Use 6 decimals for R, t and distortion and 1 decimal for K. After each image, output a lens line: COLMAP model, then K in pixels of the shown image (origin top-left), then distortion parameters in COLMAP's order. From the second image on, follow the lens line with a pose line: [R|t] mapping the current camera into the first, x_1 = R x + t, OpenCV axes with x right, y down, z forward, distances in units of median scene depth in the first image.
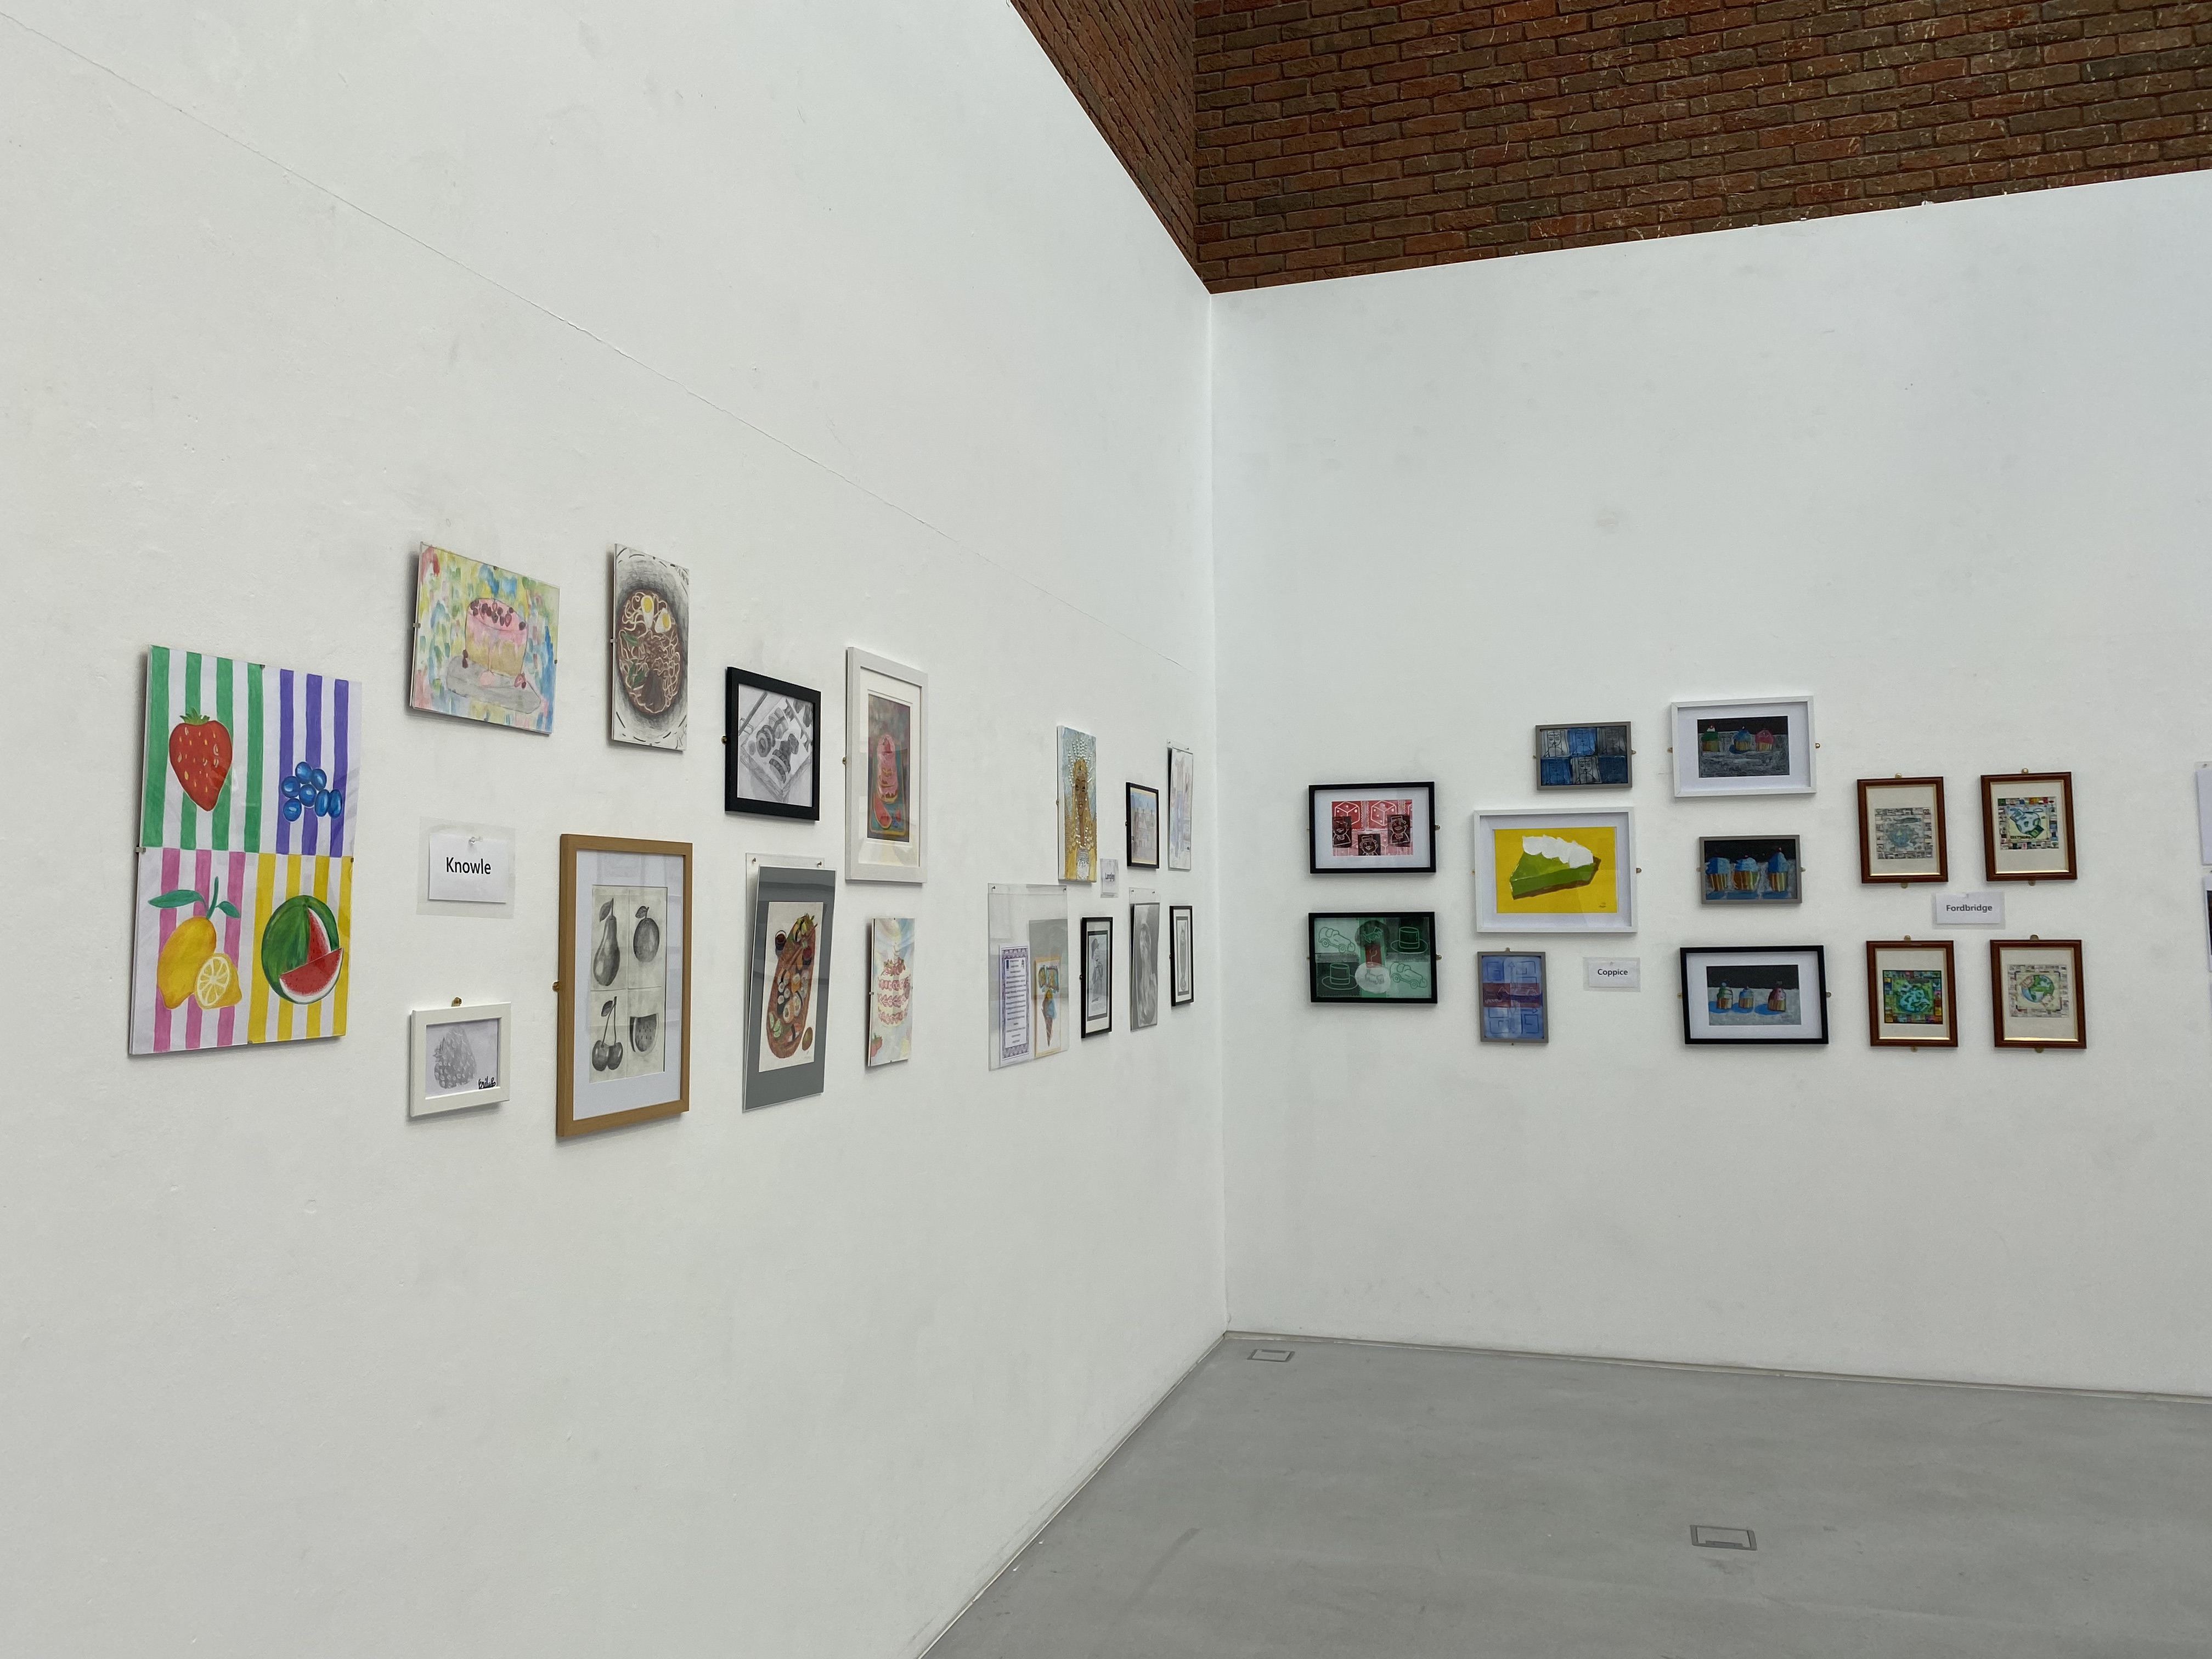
lens RADIAL K [[1657.2, 0, 1072.9], [0, 1657.2, 812.9], [0, 0, 1]] dist [0.000356, -0.010462]
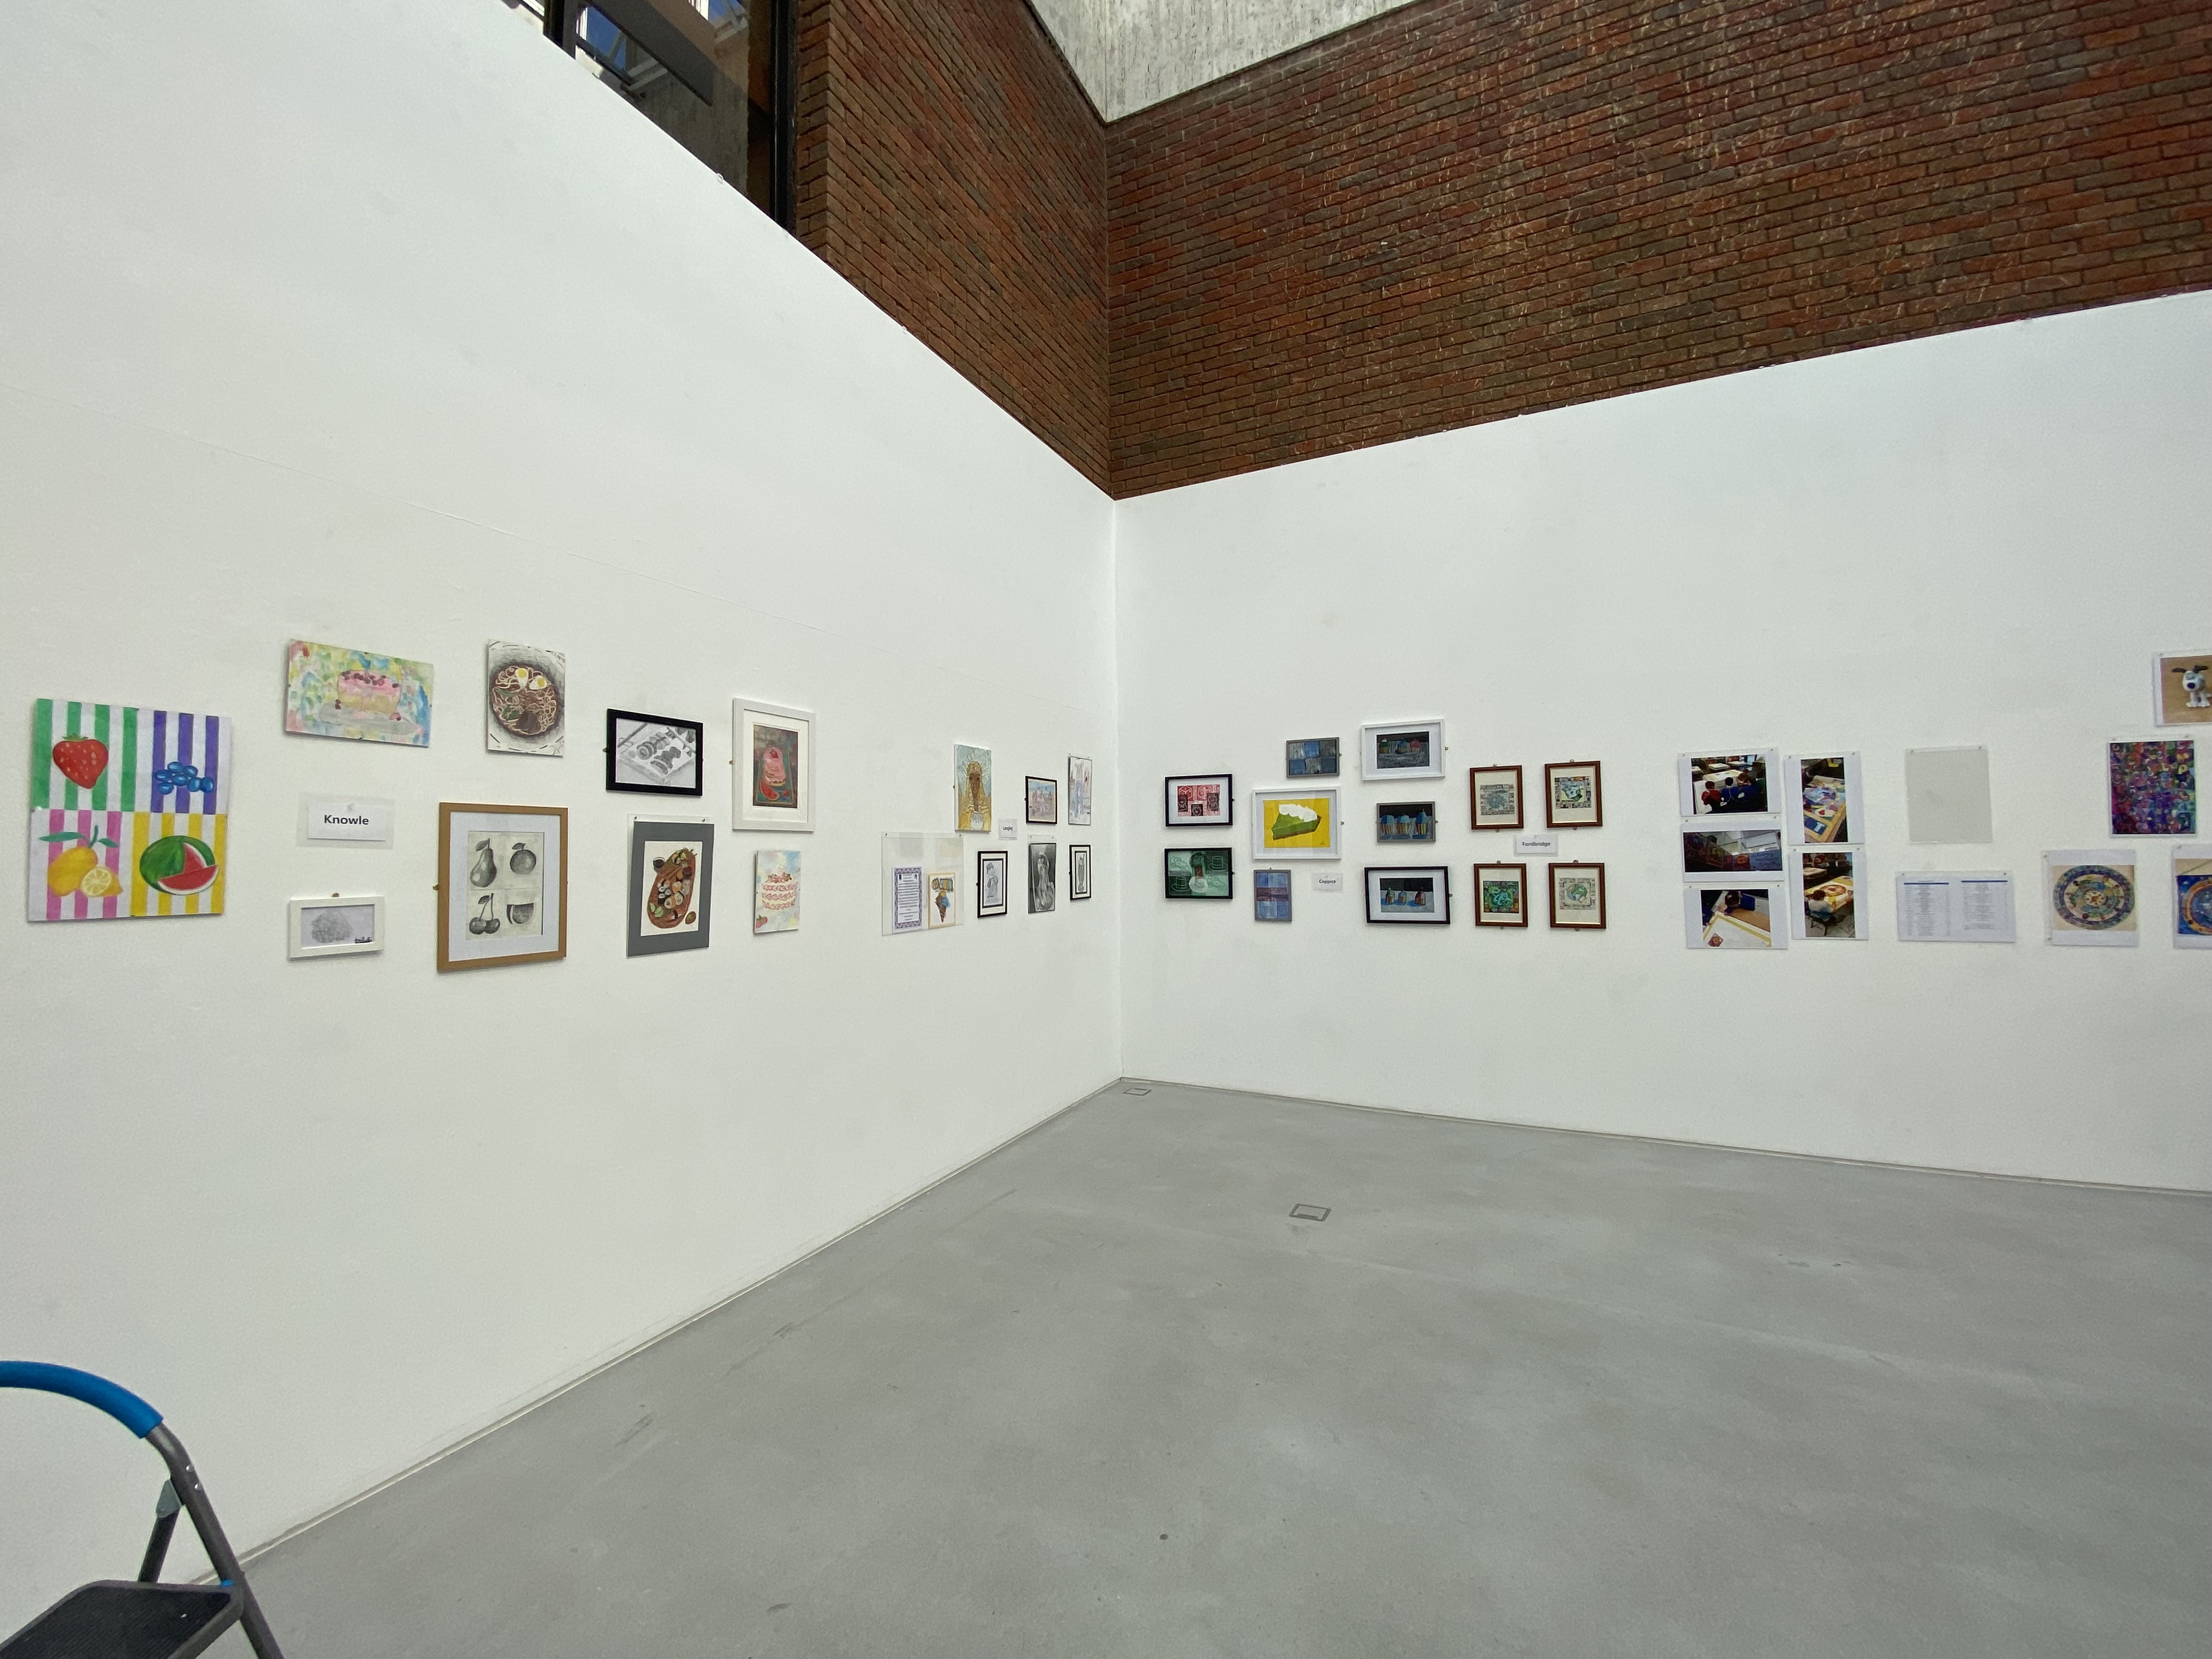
lens RADIAL K [[869.4, 0, 1140.5], [0, 869.4, 829.1], [0, 0, 1]] dist [0.030726, -0.023613]
pose [[0.990665, -0.006857, -0.136145, 0.267321], [0.011478, 0.999383, 0.033188, 0.008803], [0.135833, -0.034441, 0.990133, 0.075969]]
